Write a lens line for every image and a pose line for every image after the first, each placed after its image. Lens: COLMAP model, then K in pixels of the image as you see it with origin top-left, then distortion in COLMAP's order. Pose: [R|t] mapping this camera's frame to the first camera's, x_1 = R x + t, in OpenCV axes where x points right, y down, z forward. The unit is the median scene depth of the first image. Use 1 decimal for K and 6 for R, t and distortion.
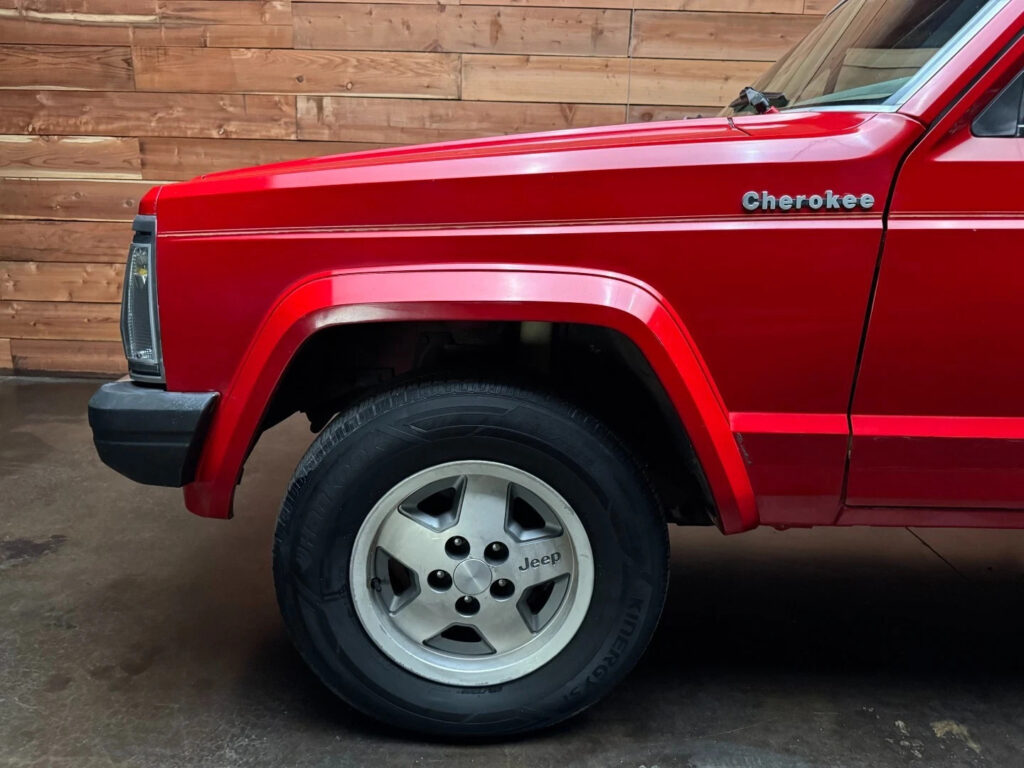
lens RADIAL K [[736.1, 0, 502.3], [0, 736.1, 391.1], [0, 0, 1]] dist [0.012329, -0.019089]
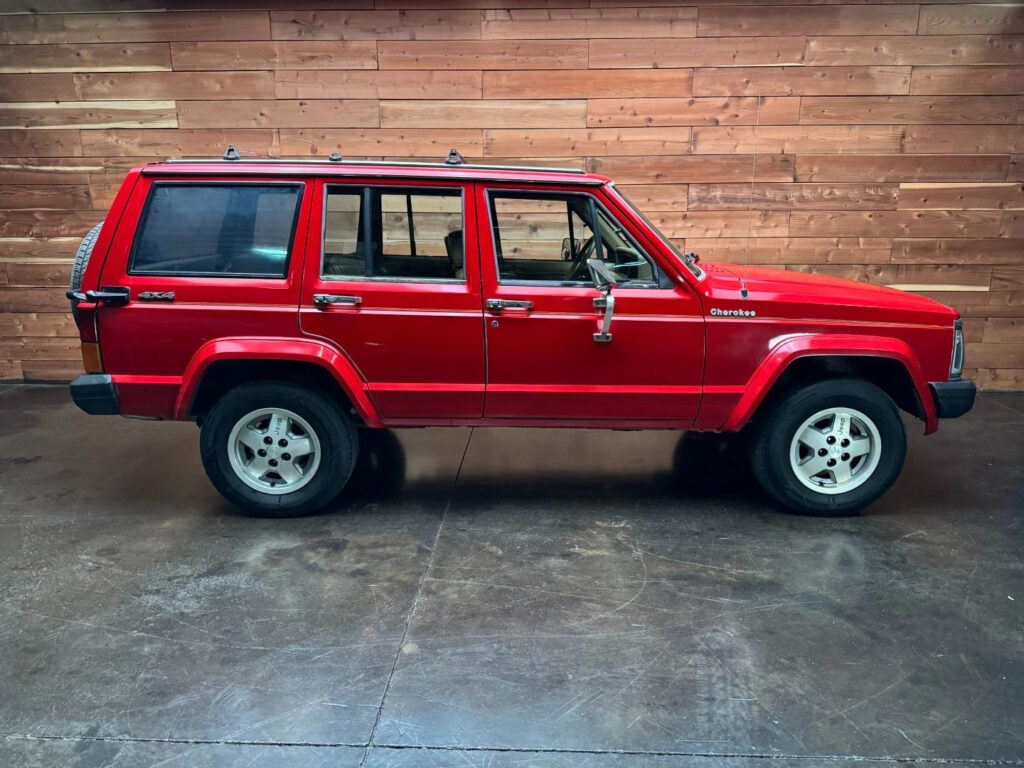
lens RADIAL K [[736.1, 0, 515.1], [0, 736.1, 380.2], [0, 0, 1]] dist [0.012329, -0.019089]
pose [[0.999540, -0.022475, -0.020377, 0.490975], [0.022339, 0.999727, -0.006877, 0.008886], [0.020526, 0.006418, 0.999769, -0.654170]]
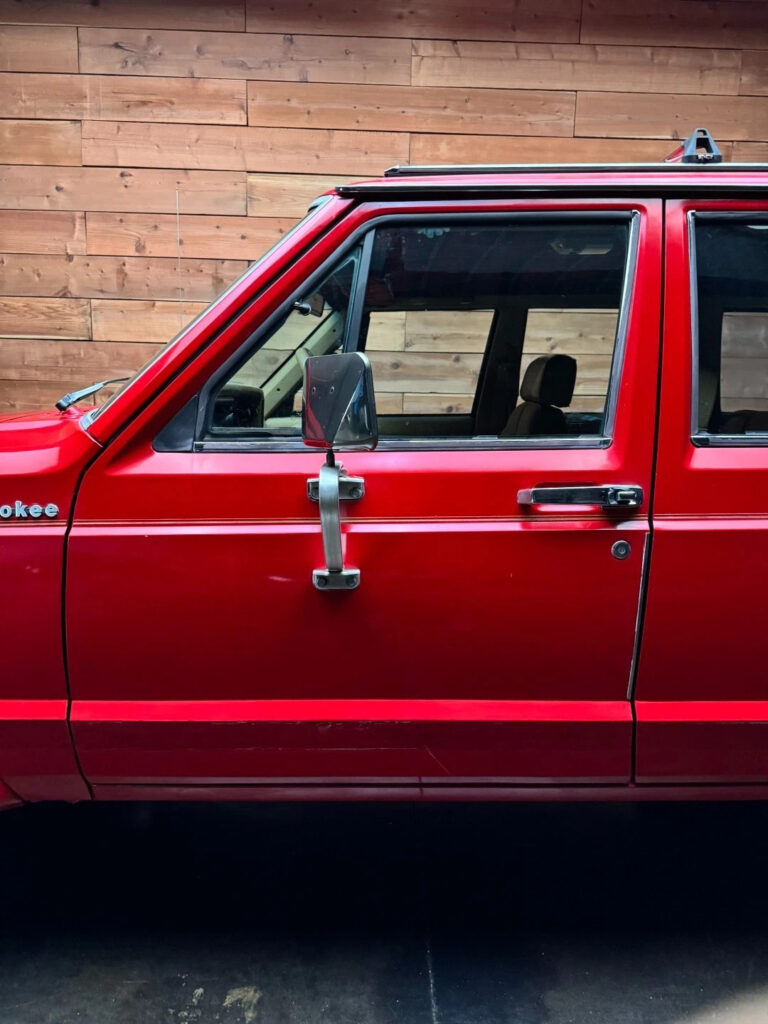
lens RADIAL K [[736.1, 0, 376.7], [0, 736.1, 514.8], [0, 0, 1]] dist [0.012329, -0.019089]
pose [[0.999354, -0.005129, 0.035561, 0.317310], [0.008349, 0.995816, -0.091003, -0.049205], [-0.034946, 0.091241, 0.995216, -0.040295]]
